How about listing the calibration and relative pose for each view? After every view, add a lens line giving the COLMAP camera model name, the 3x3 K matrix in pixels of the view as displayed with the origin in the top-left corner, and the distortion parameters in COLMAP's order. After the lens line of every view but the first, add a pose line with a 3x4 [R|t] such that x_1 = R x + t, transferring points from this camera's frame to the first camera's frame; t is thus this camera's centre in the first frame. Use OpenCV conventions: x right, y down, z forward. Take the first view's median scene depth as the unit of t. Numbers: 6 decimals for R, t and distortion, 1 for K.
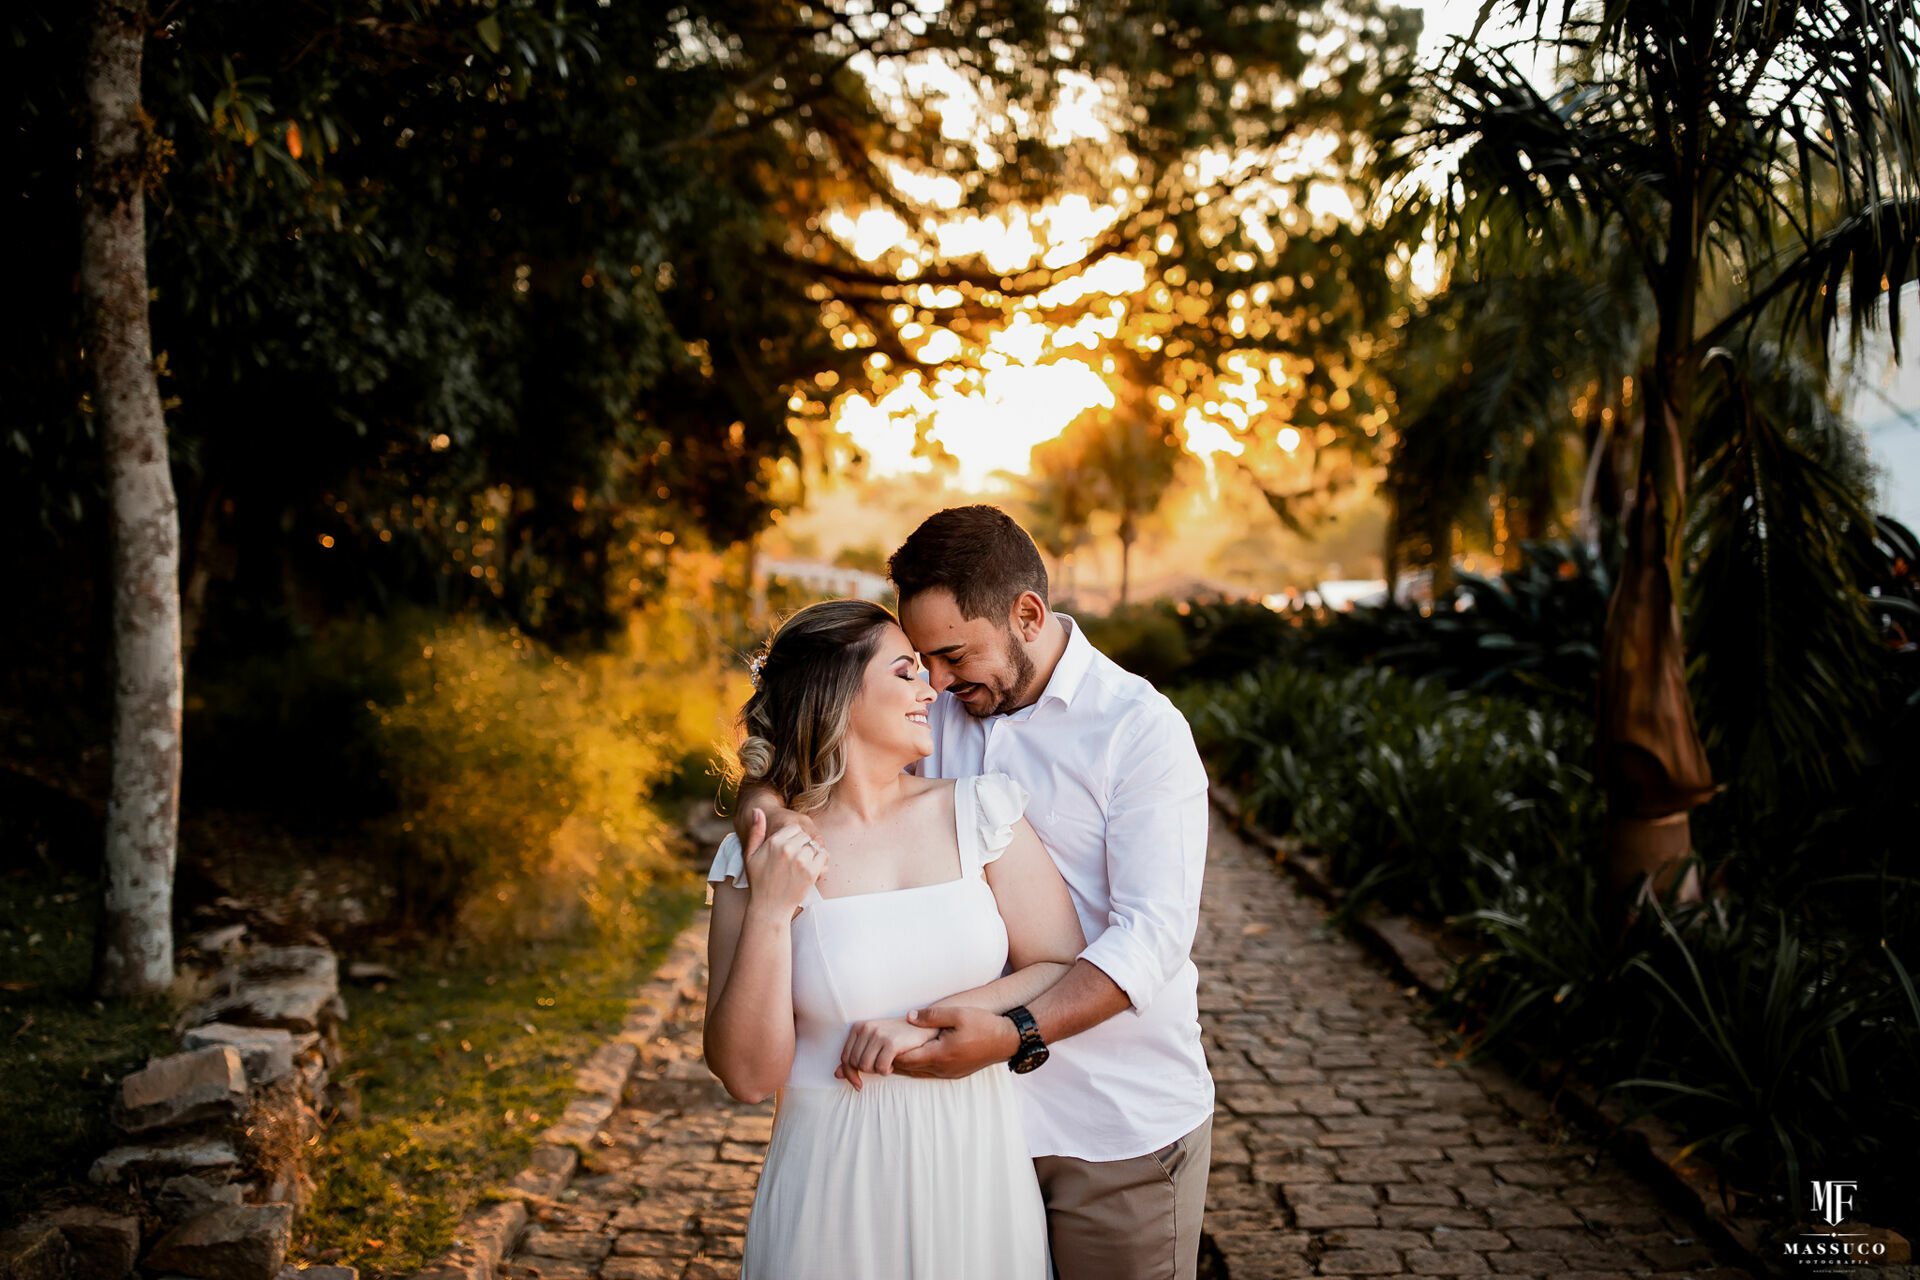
lens RADIAL K [[1836.0, 0, 958.0], [0, 1836.0, 646.8], [0, 0, 1]] dist [-0.006027, -0.014122]
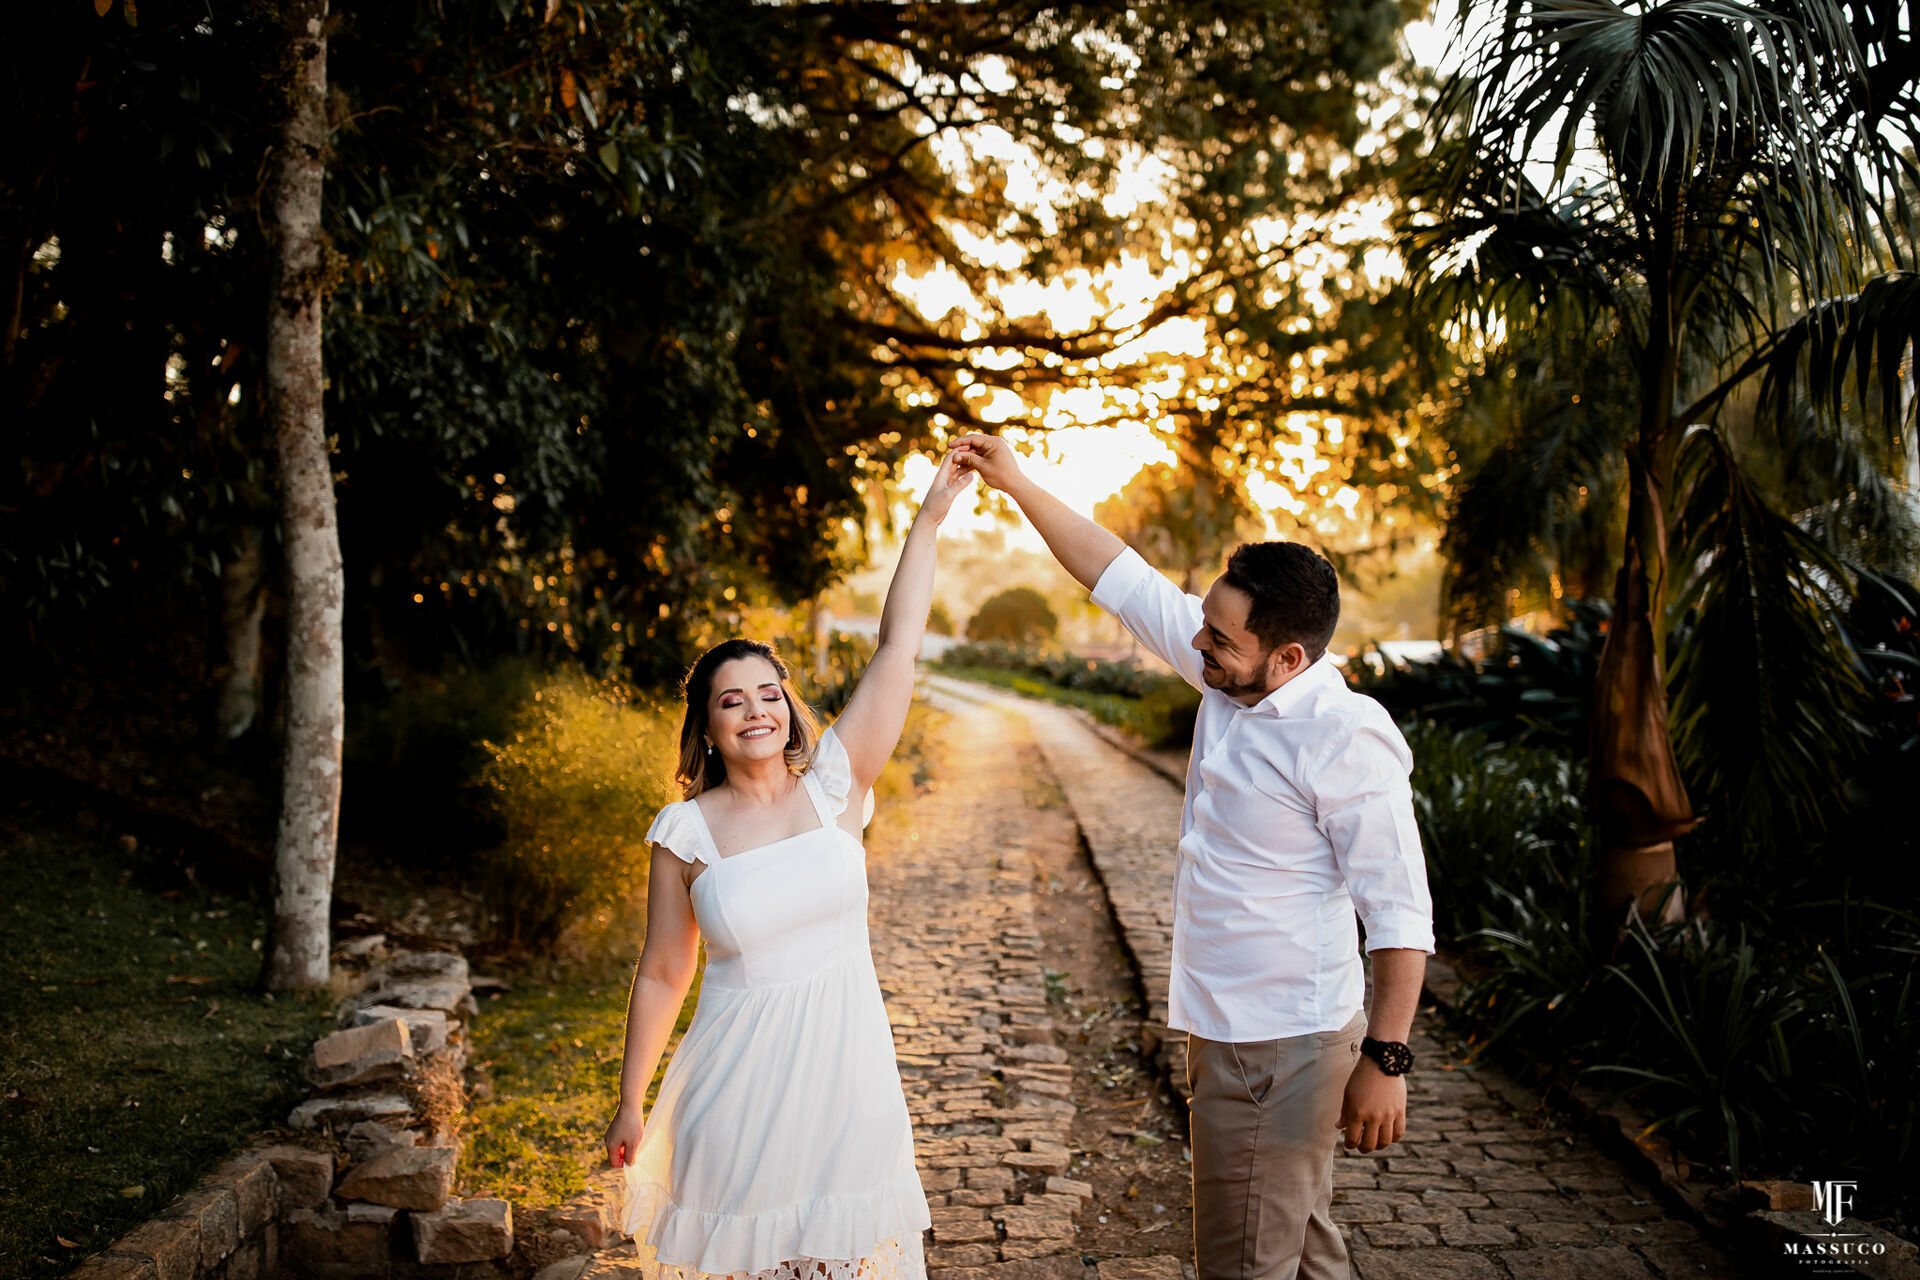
lens RADIAL K [[1858.2, 0, 954.6], [0, 1858.2, 647.2], [0, 0, 1]] dist [-0.007153, -0.010107]
pose [[0.999369, 0.002758, -0.035423, 0.002747], [-0.003873, 0.999497, -0.031462, 0.008669], [0.035319, 0.031580, 0.998877, -0.129735]]
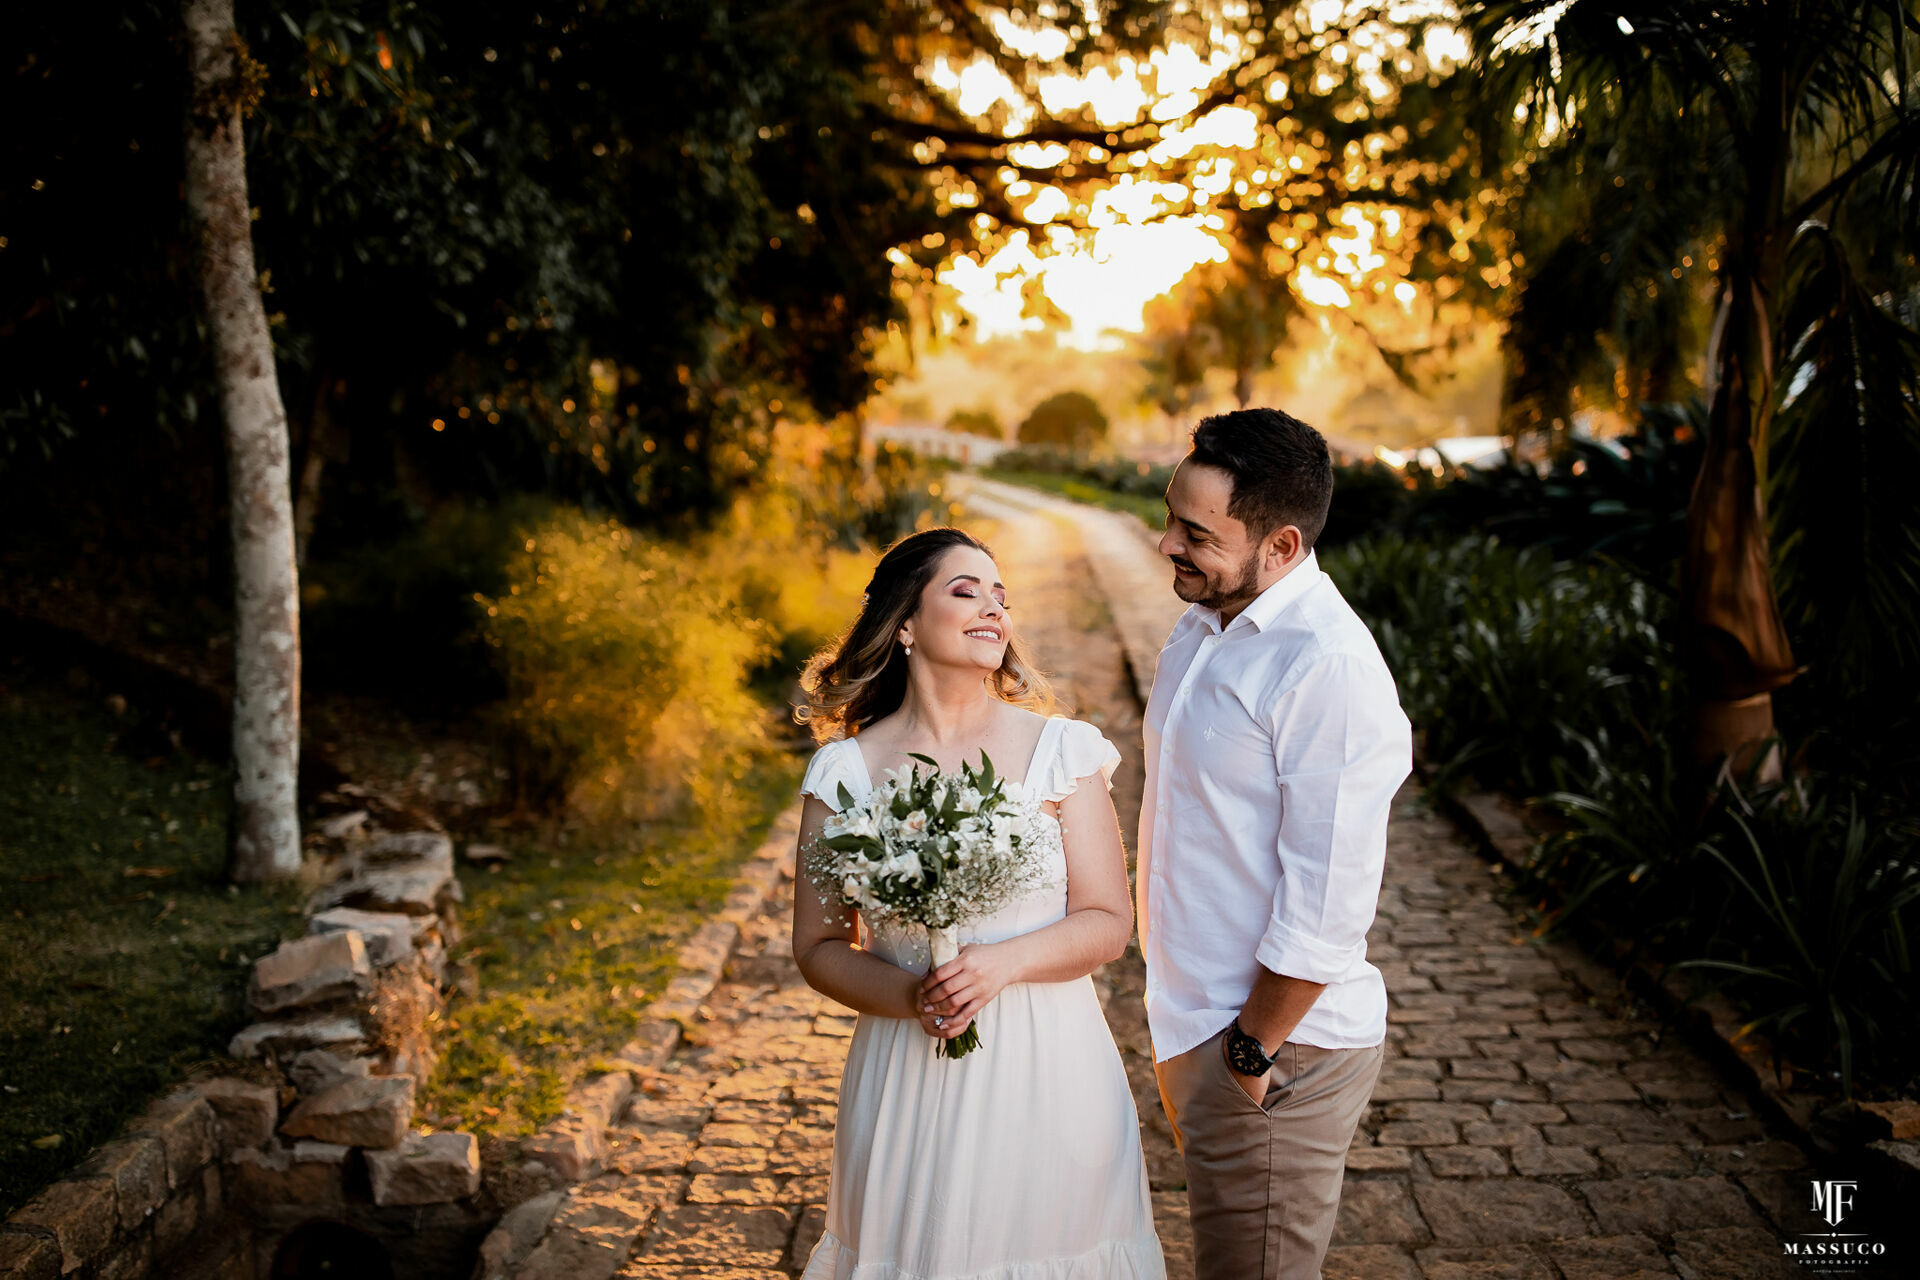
lens RADIAL K [[1858.2, 0, 954.6], [0, 1858.2, 647.2], [0, 0, 1]] dist [-0.007153, -0.010107]
pose [[0.997867, -0.010803, -0.064380, 0.017484], [0.015519, 0.997196, 0.073207, -0.014559], [0.063409, -0.074050, 0.995237, -0.031676]]
